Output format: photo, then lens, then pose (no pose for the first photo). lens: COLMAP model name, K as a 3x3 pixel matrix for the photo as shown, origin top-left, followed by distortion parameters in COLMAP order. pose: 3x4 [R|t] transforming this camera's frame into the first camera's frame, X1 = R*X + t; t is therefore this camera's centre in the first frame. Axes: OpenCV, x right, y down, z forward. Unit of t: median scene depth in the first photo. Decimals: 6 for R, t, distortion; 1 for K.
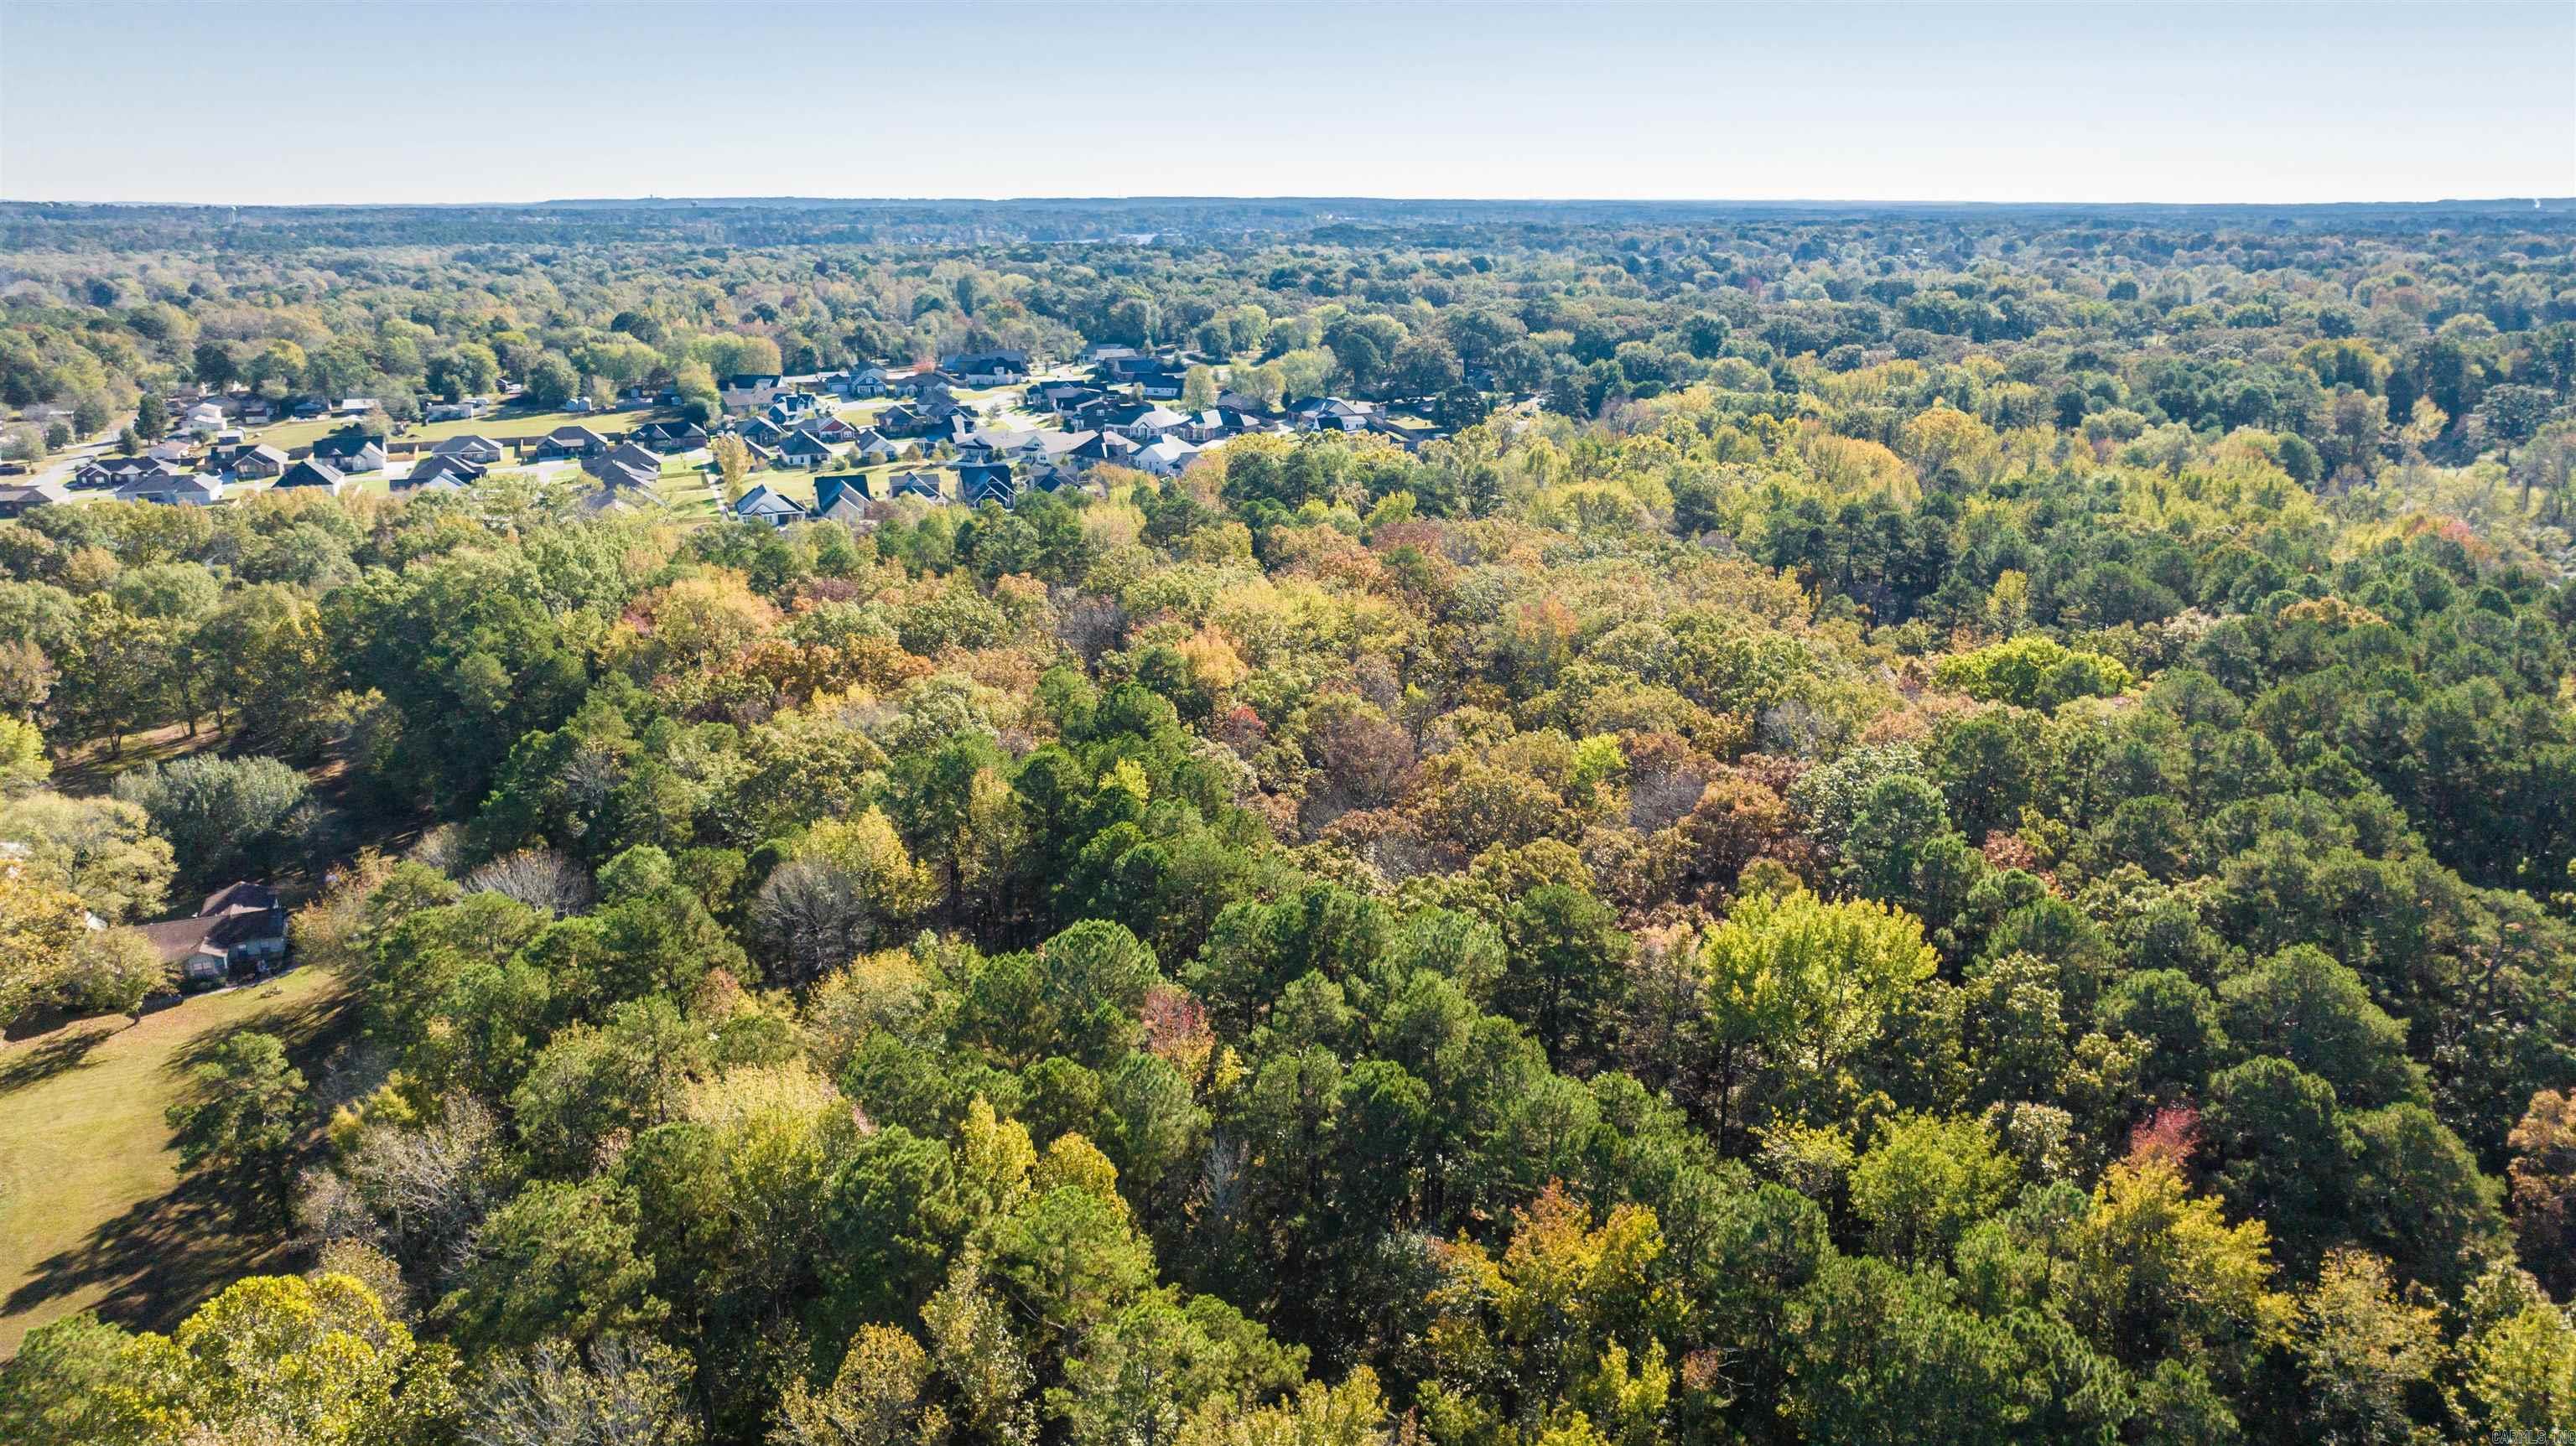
lens RADIAL K [[1783.4, 0, 1294.8], [0, 1783.4, 732.2], [0, 0, 1]] dist [0.005006, 0.009083]
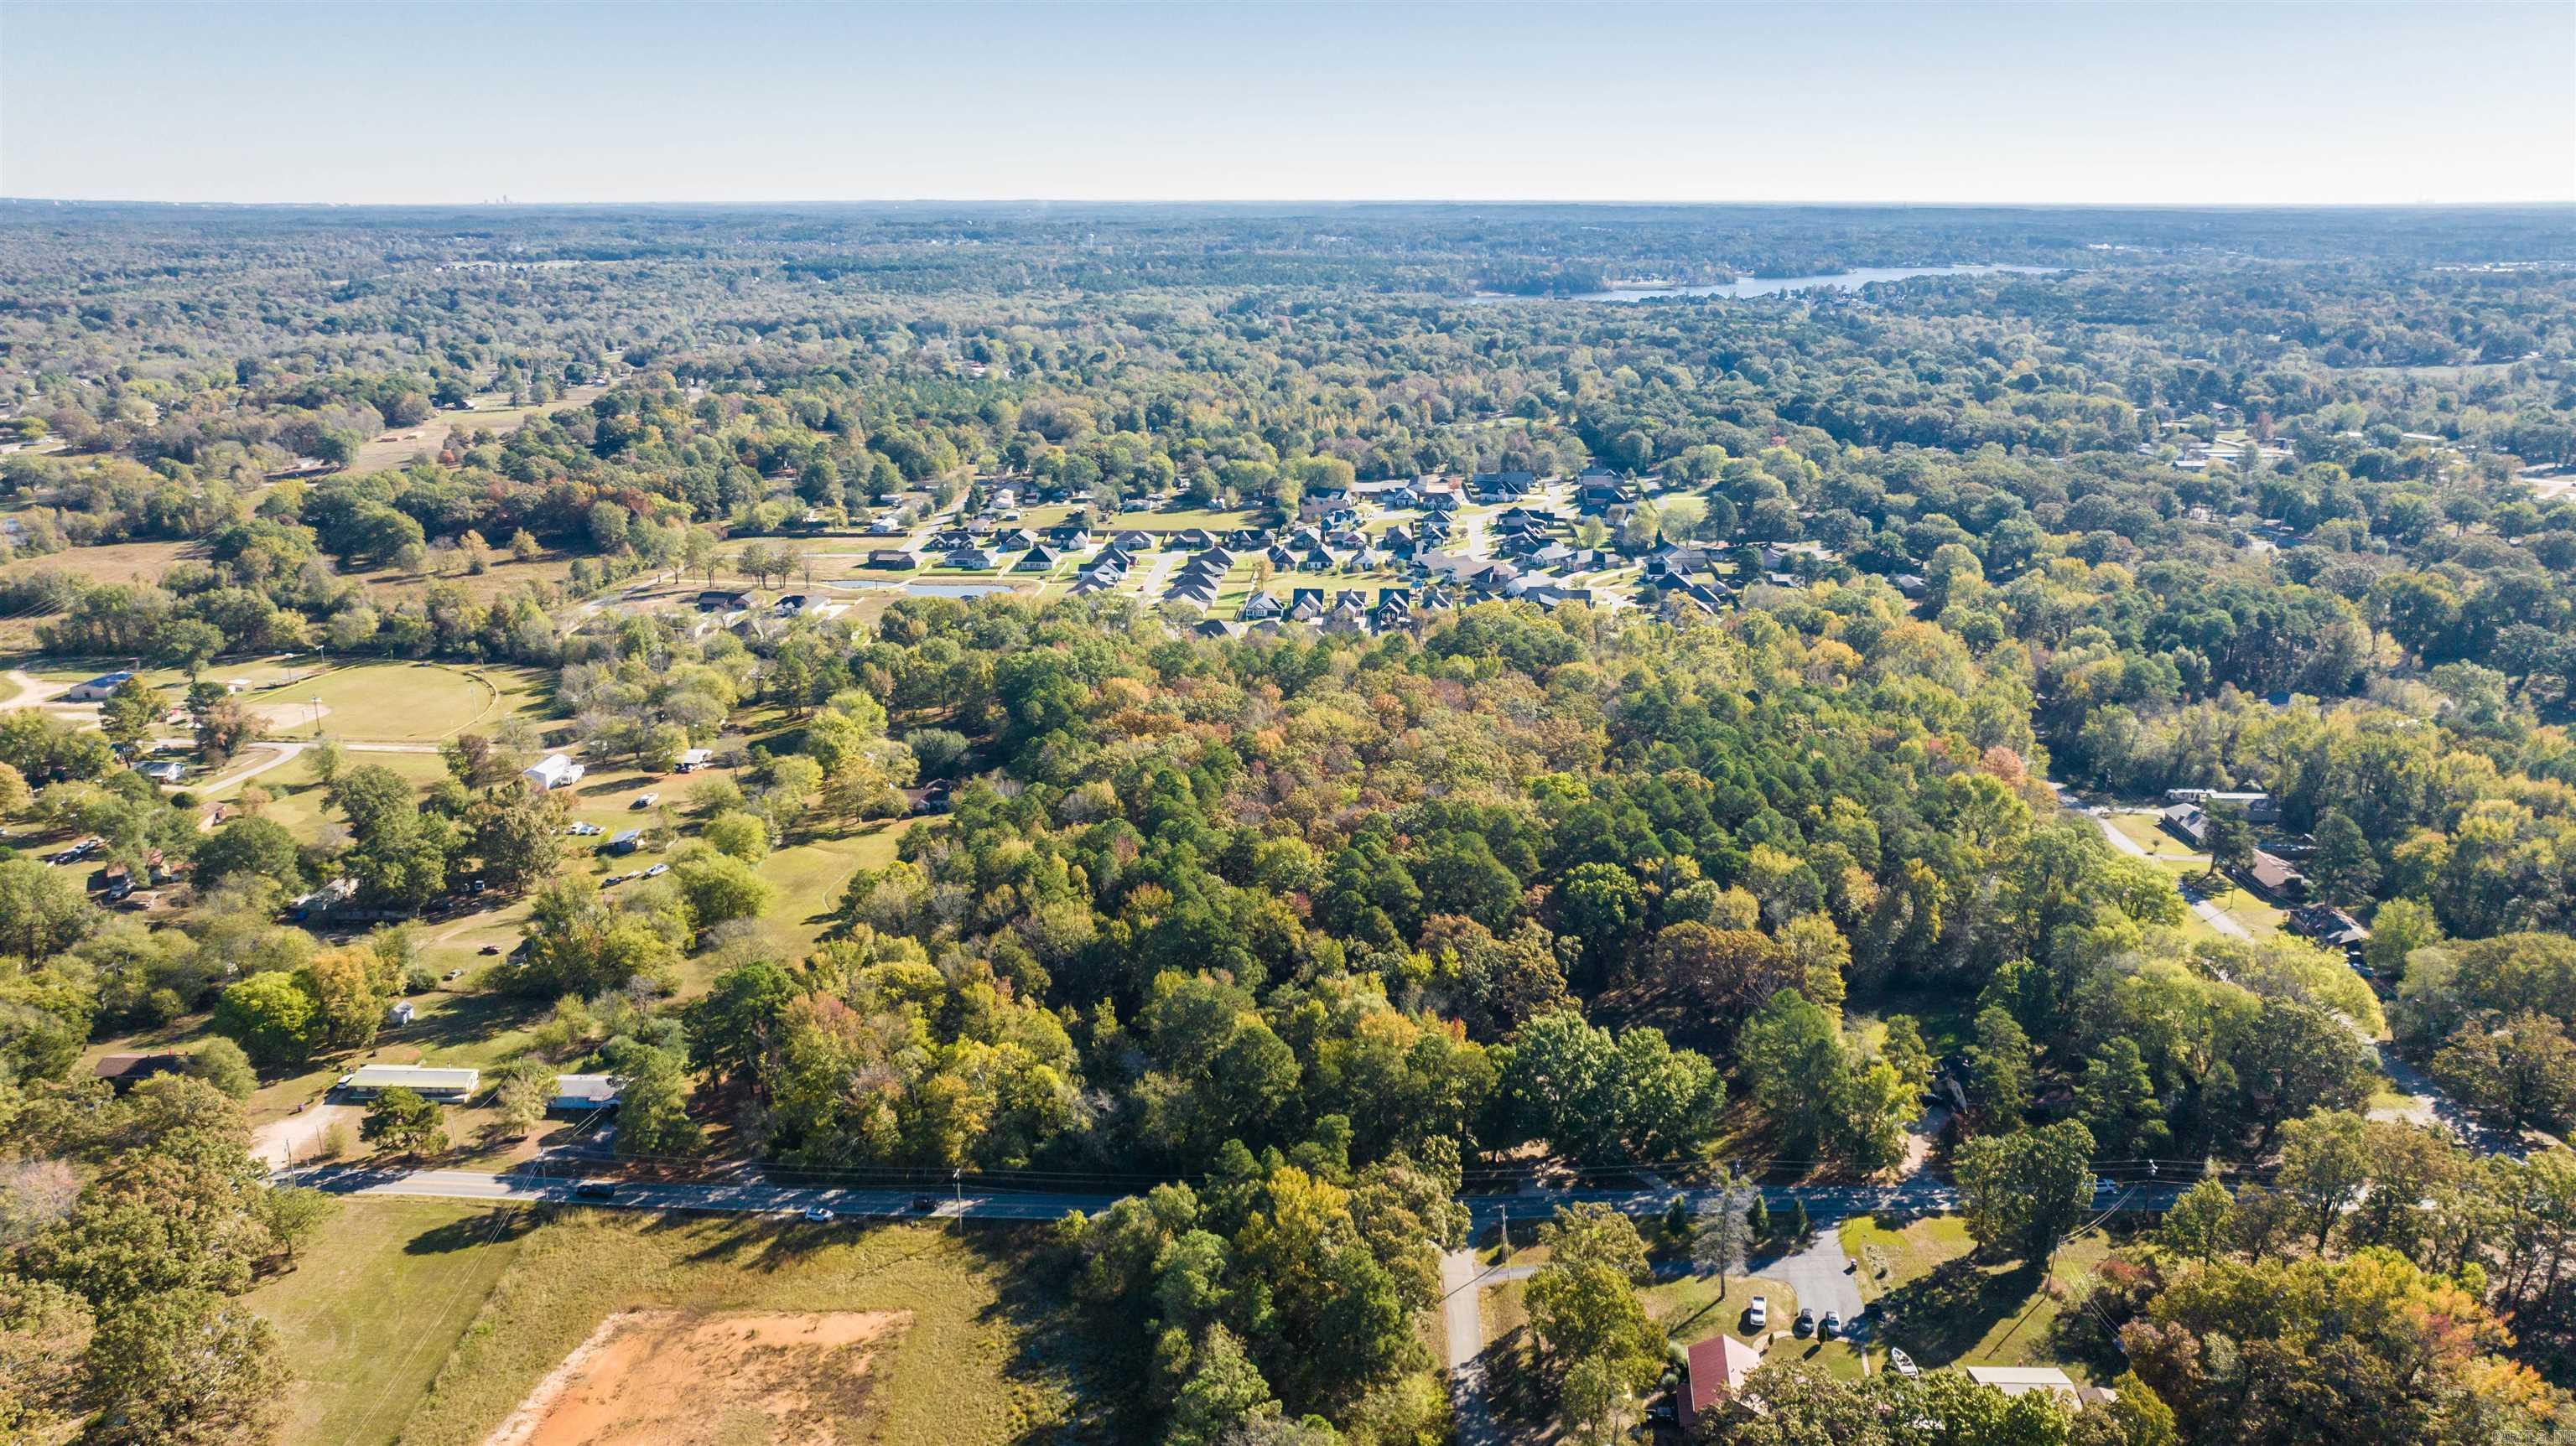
lens RADIAL K [[1783.4, 0, 1286.2], [0, 1783.4, 718.6], [0, 0, 1]] dist [0.005006, 0.009083]
pose [[0.913579, 0.118131, -0.389124, 0.352072], [-0.122418, 0.992382, 0.013858, -0.040943], [0.387797, 0.034976, 0.921081, -0.485317]]
